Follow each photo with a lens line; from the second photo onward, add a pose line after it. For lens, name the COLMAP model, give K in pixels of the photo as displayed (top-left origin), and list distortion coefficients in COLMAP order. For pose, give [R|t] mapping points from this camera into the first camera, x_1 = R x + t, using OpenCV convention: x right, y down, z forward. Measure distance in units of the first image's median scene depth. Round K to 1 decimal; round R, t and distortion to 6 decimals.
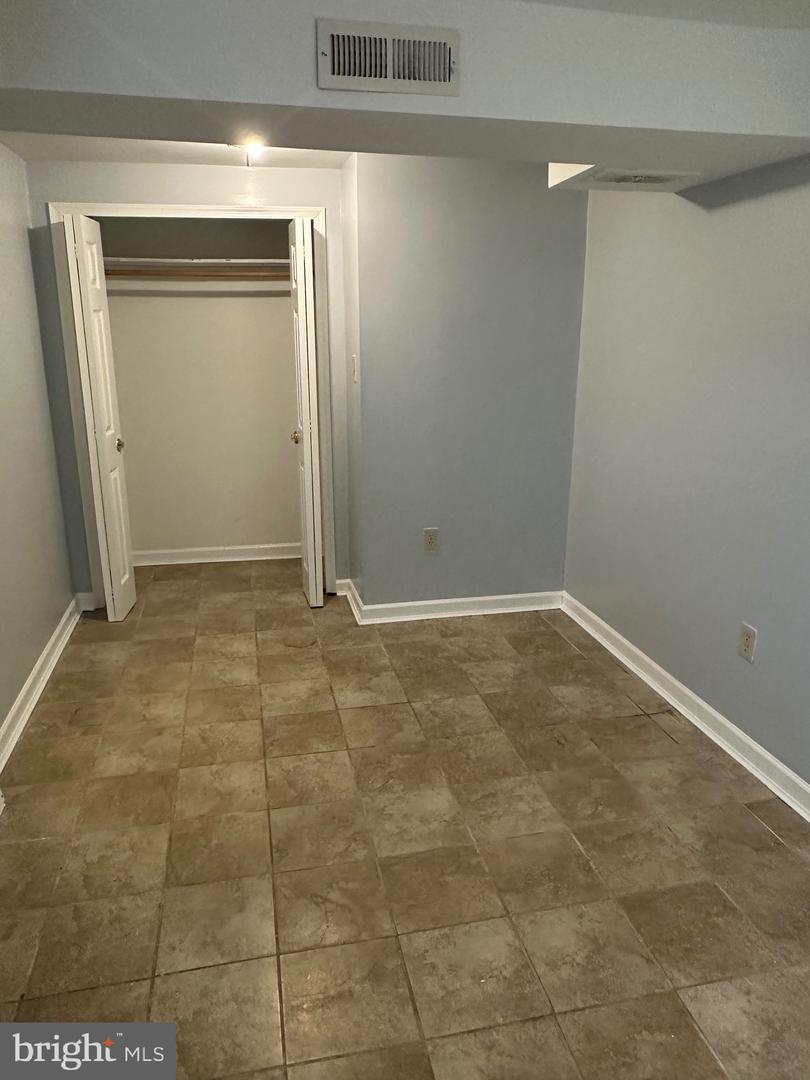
lens RADIAL K [[758.2, 0, 408.9], [0, 758.2, 542.7], [0, 0, 1]] dist [0.027774, -0.042692]
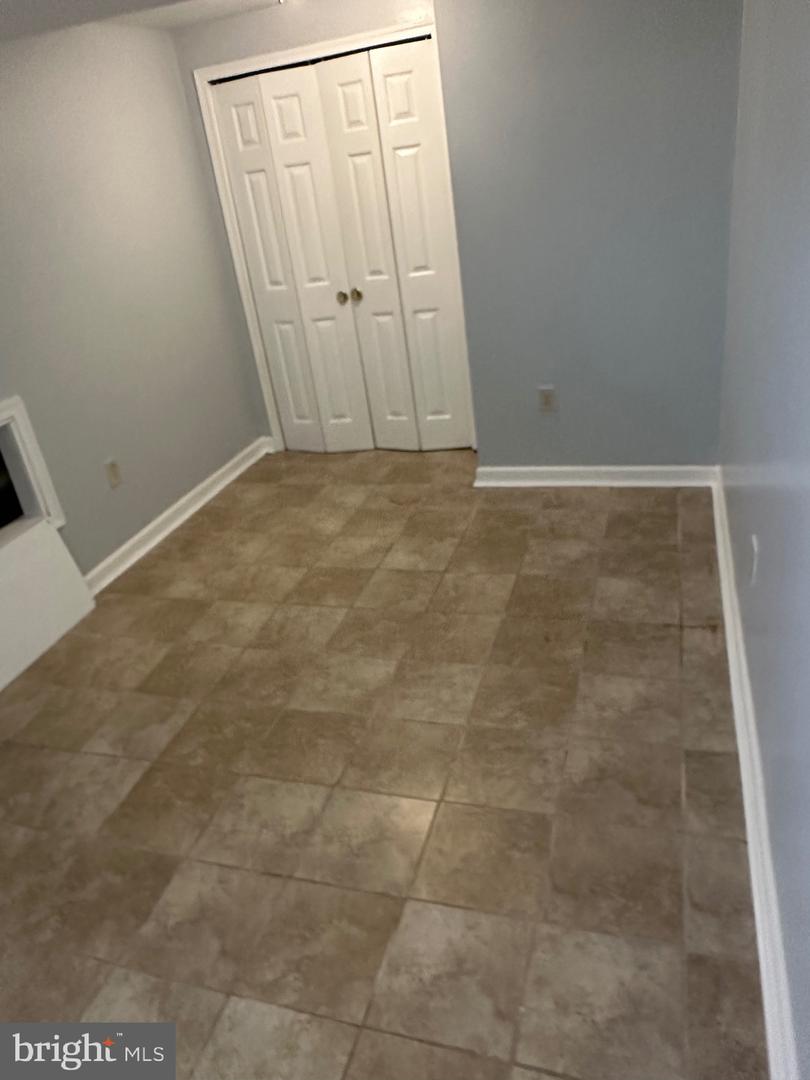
lens RADIAL K [[758.2, 0, 402.8], [0, 758.2, 545.4], [0, 0, 1]] dist [0.027774, -0.042692]
pose [[0.861058, 0.126223, -0.492593, 0.475011], [-0.010933, 0.973075, 0.230231, -0.057894], [0.508390, -0.192856, 0.839253, 0.150248]]
